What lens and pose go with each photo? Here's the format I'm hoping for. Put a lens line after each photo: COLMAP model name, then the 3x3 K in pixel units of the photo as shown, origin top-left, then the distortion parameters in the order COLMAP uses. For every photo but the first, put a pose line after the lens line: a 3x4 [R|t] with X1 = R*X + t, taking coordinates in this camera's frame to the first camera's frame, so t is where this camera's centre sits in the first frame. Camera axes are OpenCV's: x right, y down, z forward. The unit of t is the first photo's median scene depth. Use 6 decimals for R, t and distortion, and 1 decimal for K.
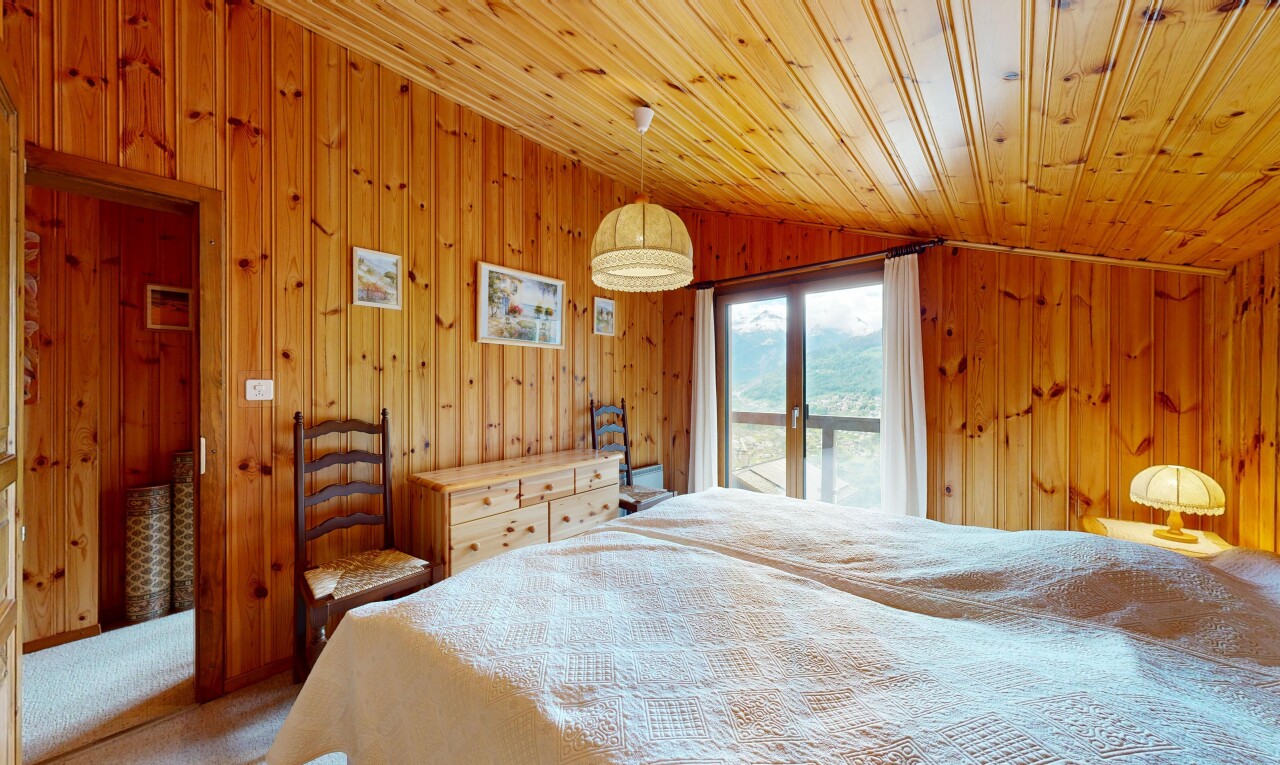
lens RADIAL K [[429.6, 0, 641.6], [0, 429.6, 385.7], [0, 0, 1]] dist [0.001659, 0.000002]
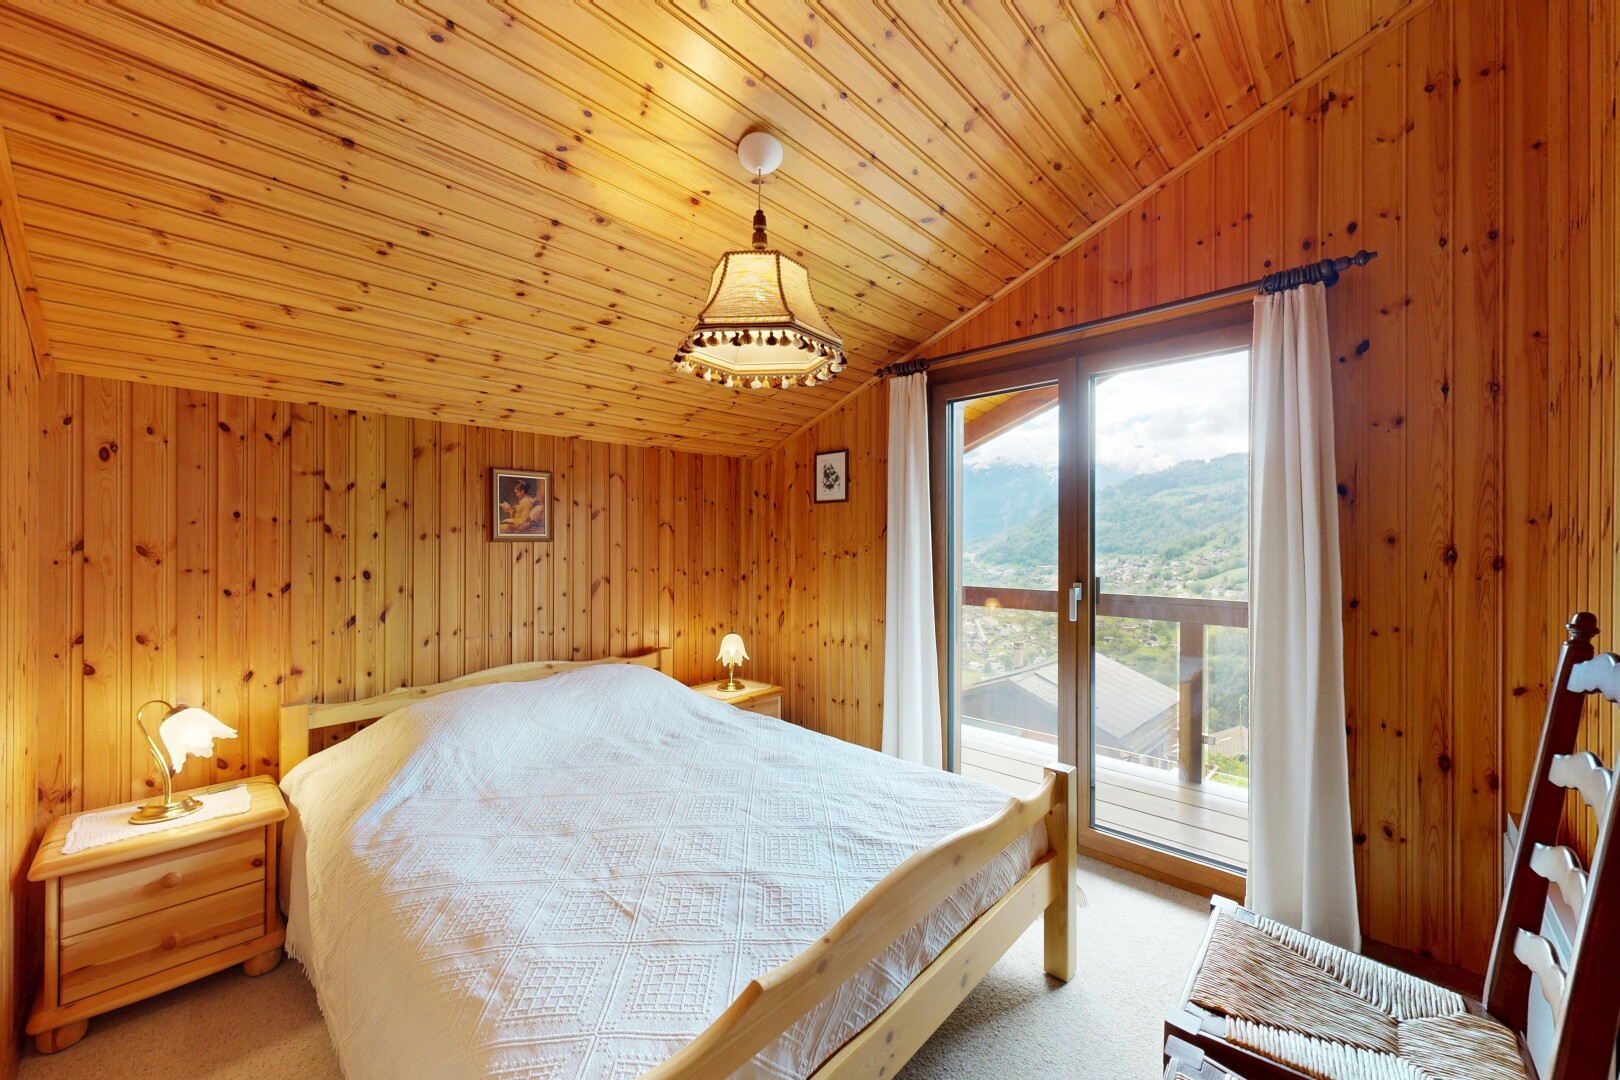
lens RADIAL K [[606.8, 0, 813.1], [0, 606.8, 542.9], [0, 0, 1]] dist [-0.000254, 0.000781]
pose [[0.999382, -0.000191, -0.035160, 0.042109], [0.000089, 0.999996, -0.002913, 0.001229], [0.035161, 0.002908, 0.999377, 0.177804]]
